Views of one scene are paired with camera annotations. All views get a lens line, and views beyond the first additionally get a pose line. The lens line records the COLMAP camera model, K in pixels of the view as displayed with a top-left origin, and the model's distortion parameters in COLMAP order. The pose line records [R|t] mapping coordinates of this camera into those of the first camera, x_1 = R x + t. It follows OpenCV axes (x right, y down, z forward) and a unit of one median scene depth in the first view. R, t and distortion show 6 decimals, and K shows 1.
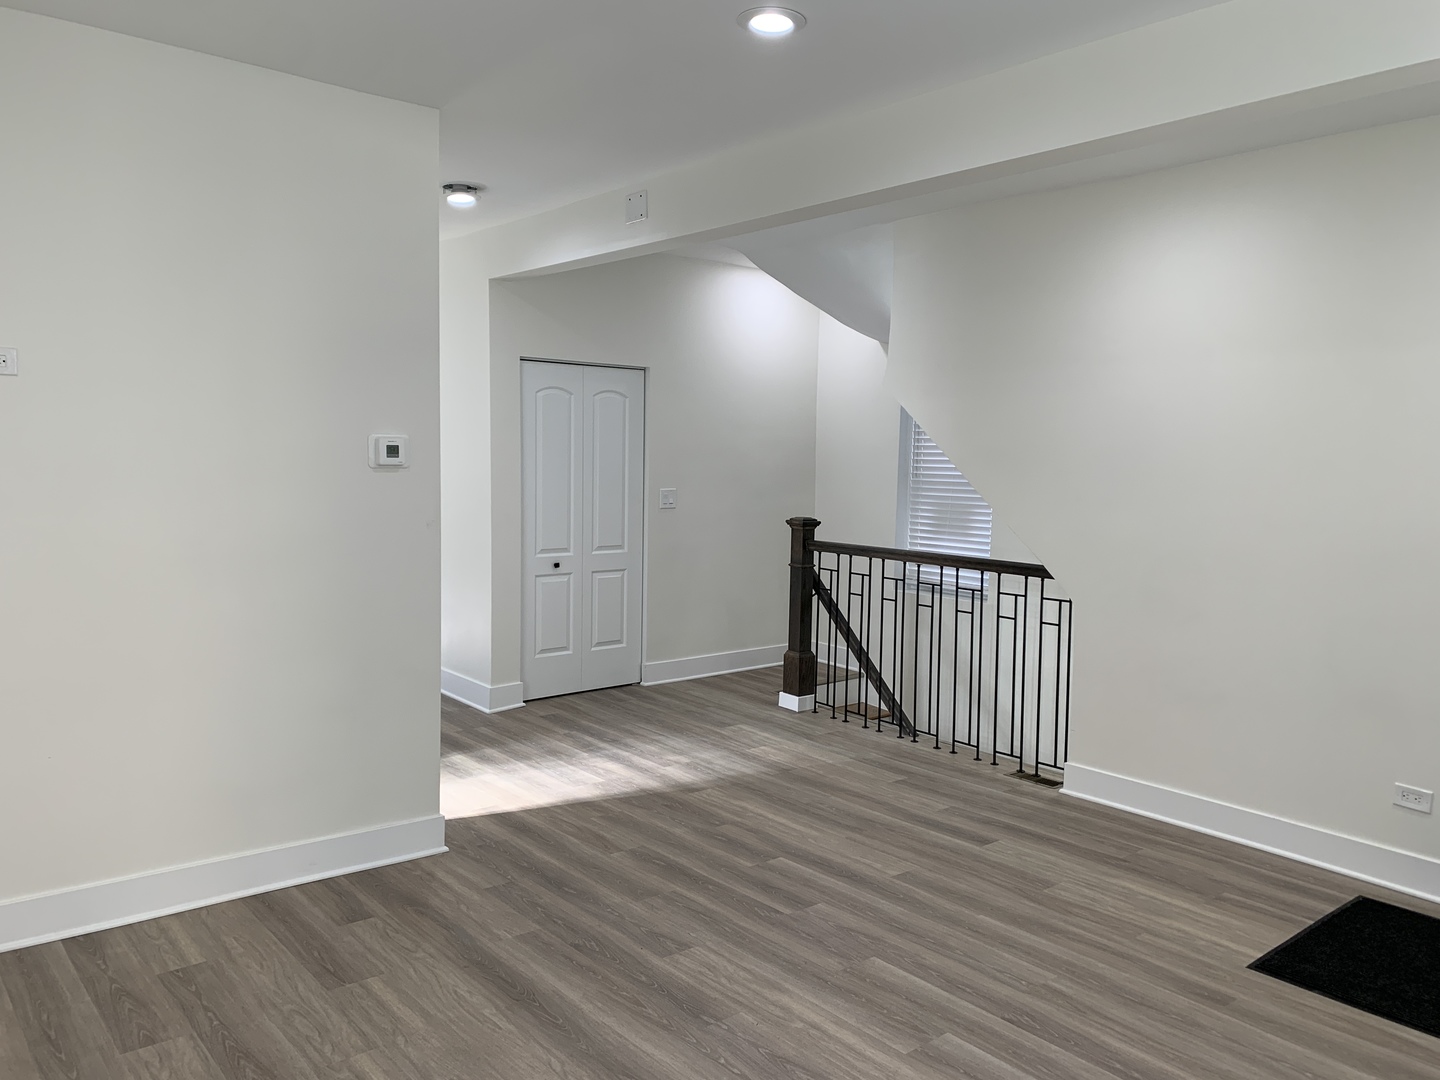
lens RADIAL K [[1100.9, 0, 729.4], [0, 1100.9, 551.1], [0, 0, 1]] dist [0.053787, -0.062523]
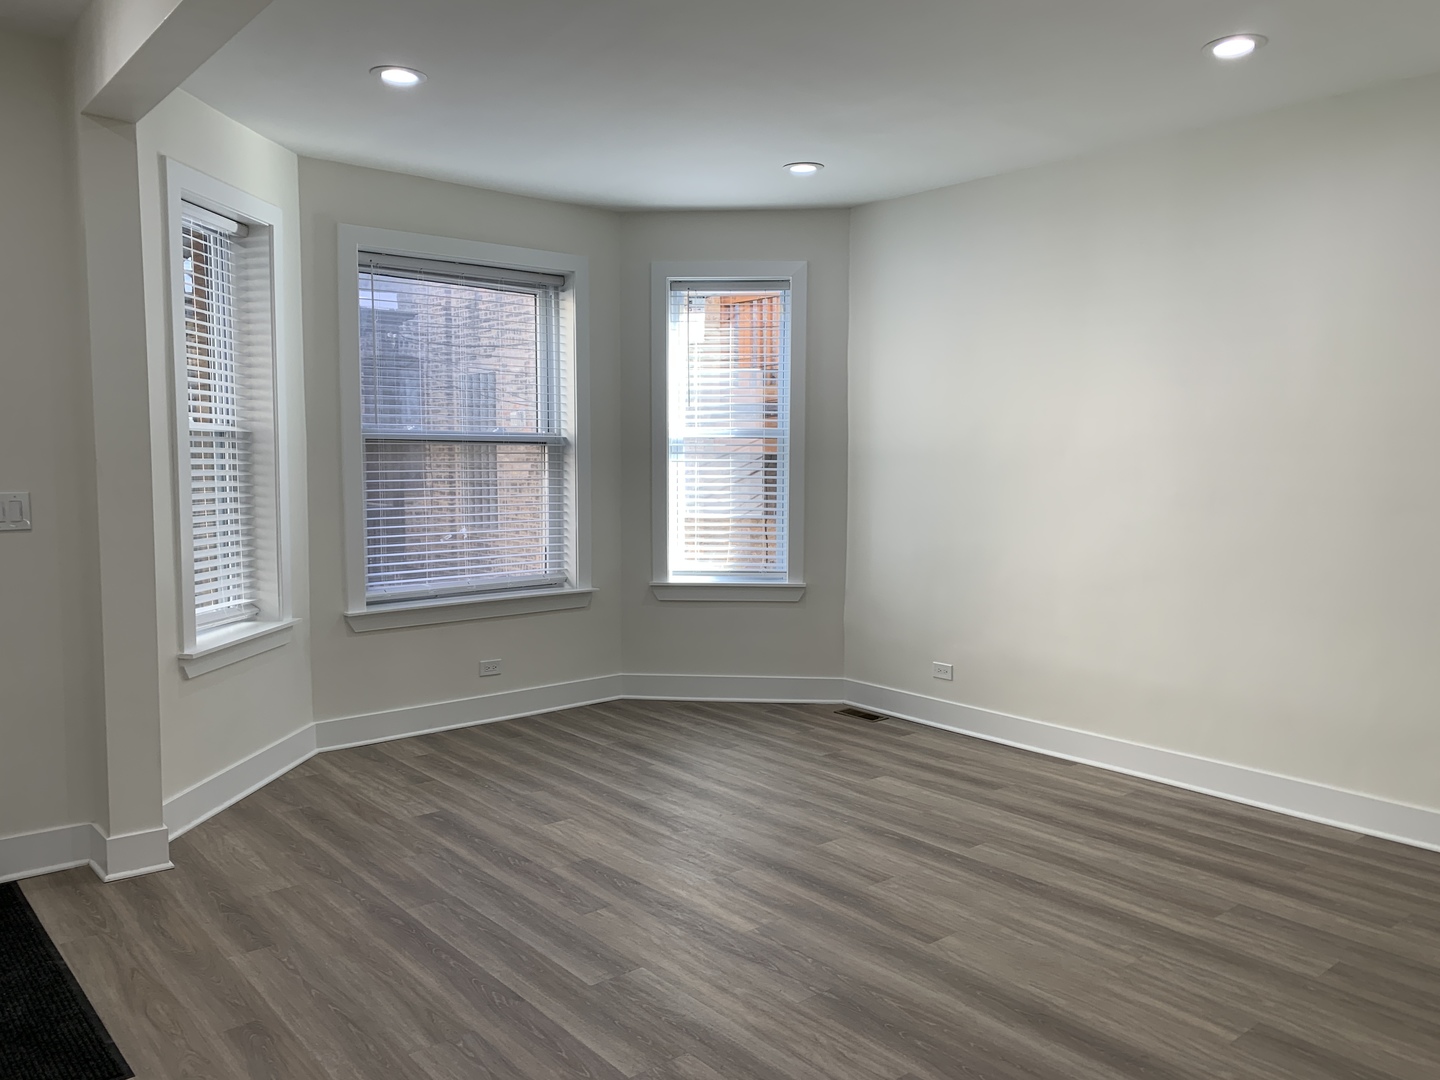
lens RADIAL K [[1100.9, 0, 731.1], [0, 1100.9, 538.8], [0, 0, 1]] dist [0.053787, -0.062523]
pose [[-0.999609, -0.025307, -0.011895, 0.059926], [-0.026949, 0.985387, 0.168186, -0.090062], [0.007465, 0.168441, -0.985683, 1.257280]]
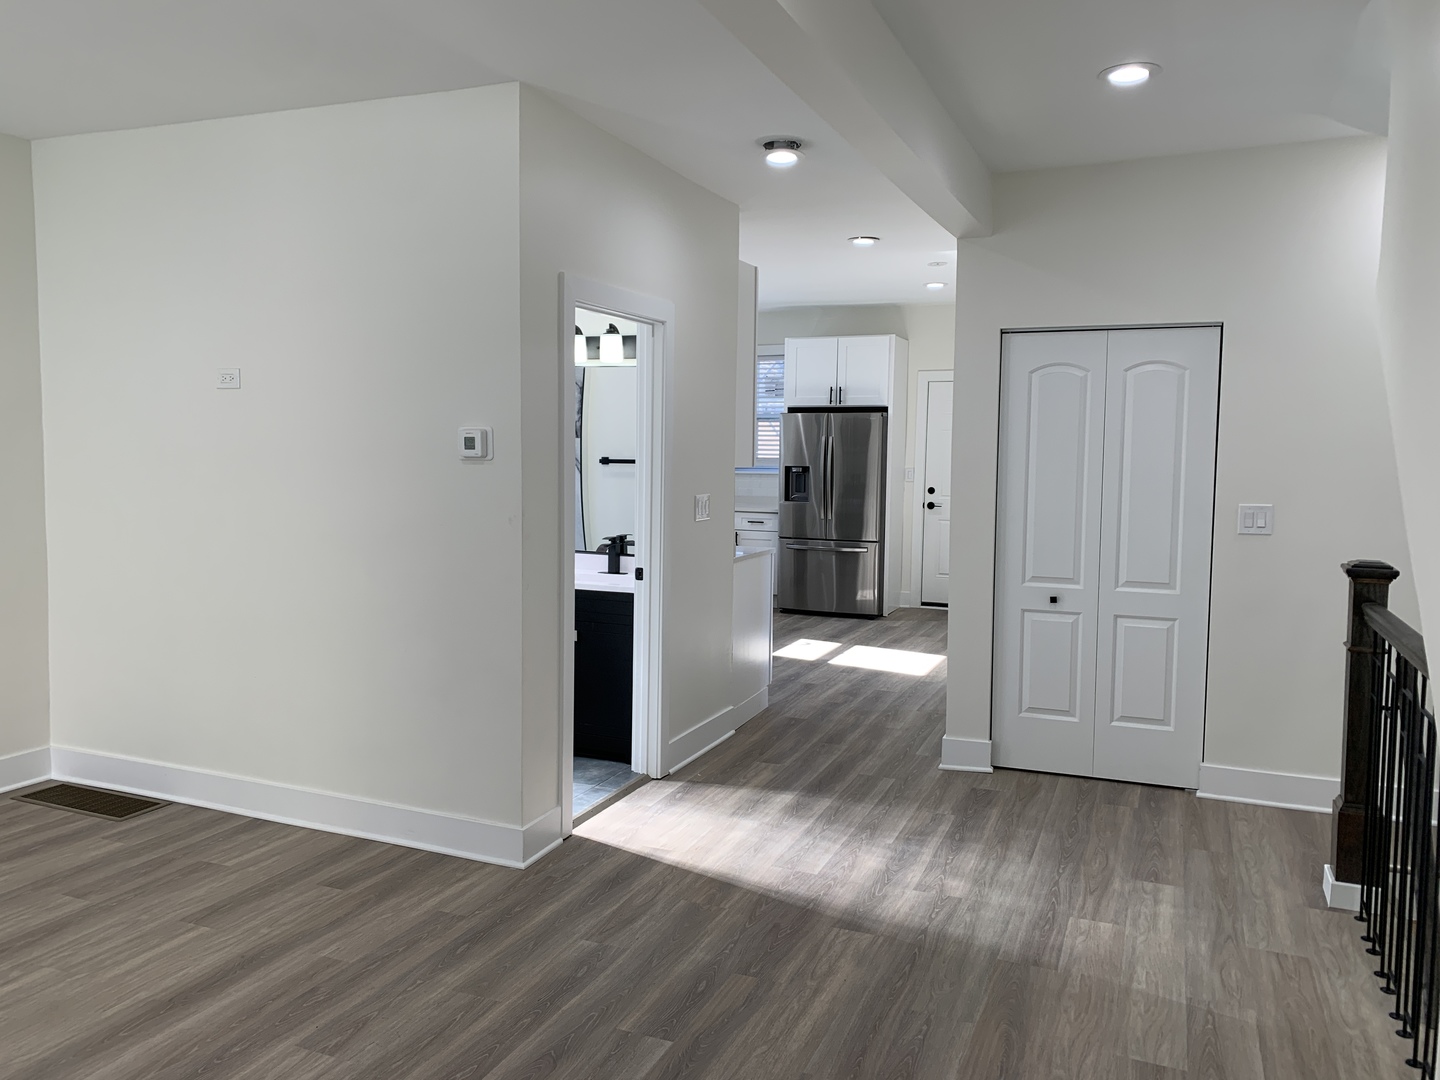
lens RADIAL K [[1100.9, 0, 704.7], [0, 1100.9, 543.4], [0, 0, 1]] dist [0.053787, -0.062523]
pose [[0.458214, 0.068329, -0.886212, 0.589008], [-0.083095, 0.995967, 0.033828, -0.045517], [0.884949, 0.058139, 0.462044, 0.642436]]
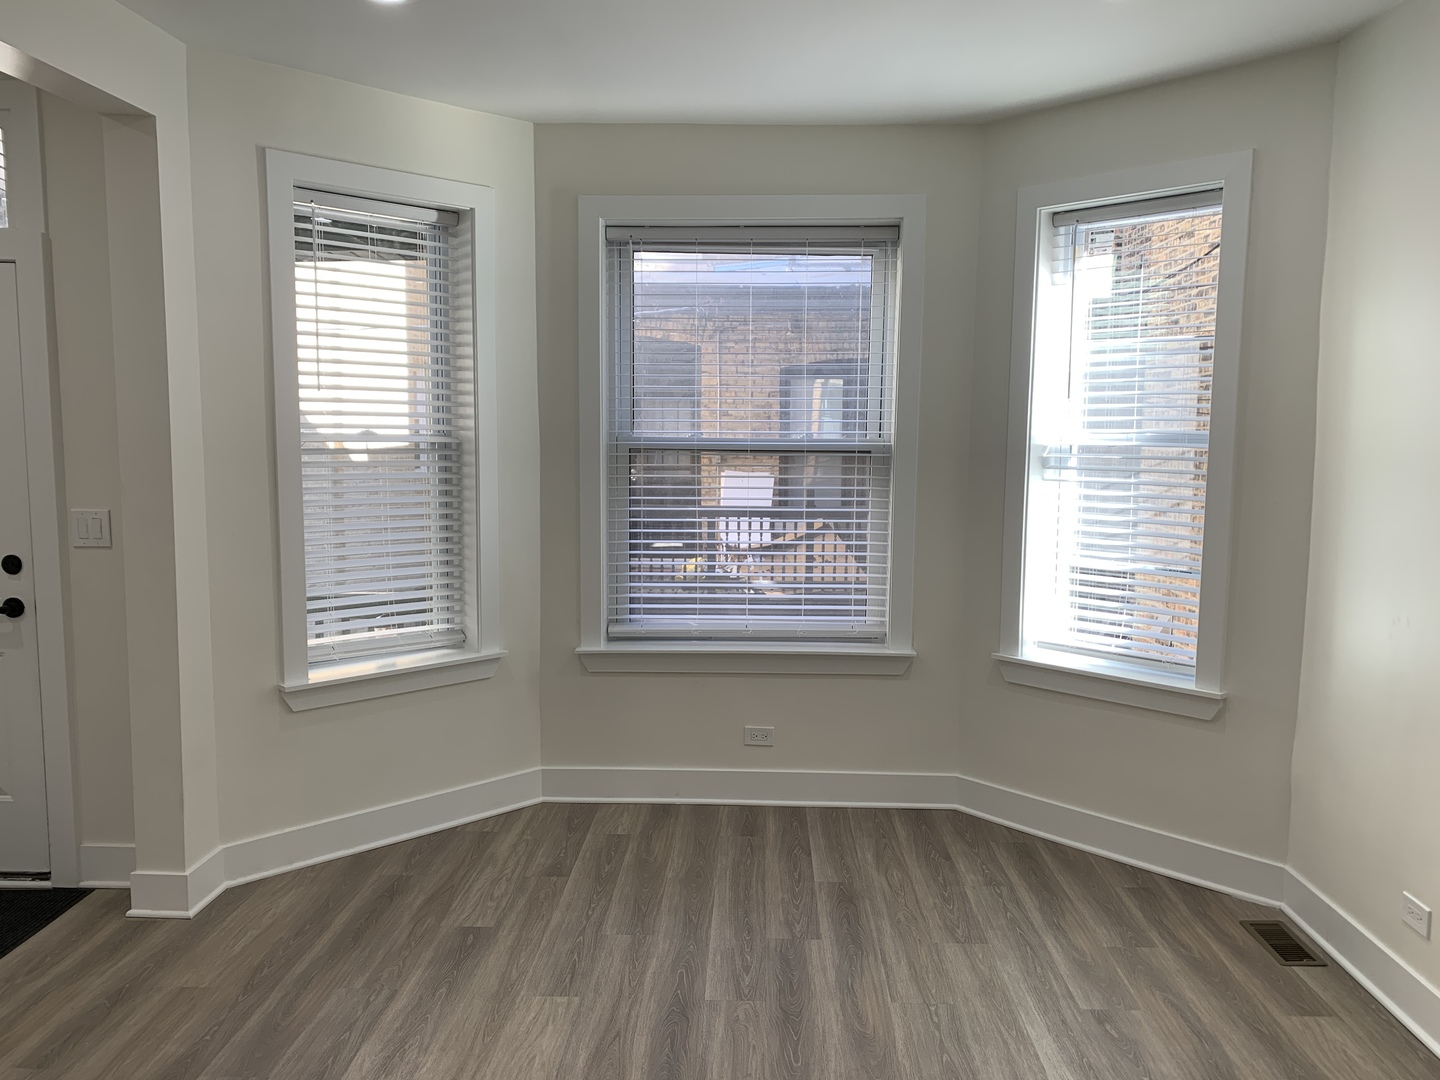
lens RADIAL K [[1100.9, 0, 728.1], [0, 1100.9, 540.3], [0, 0, 1]] dist [0.053787, -0.062523]
pose [[-0.747581, -0.096492, 0.657124, -0.306416], [0.035641, 0.982136, 0.184765, -0.085011], [-0.663214, 0.161547, -0.730787, 0.747042]]
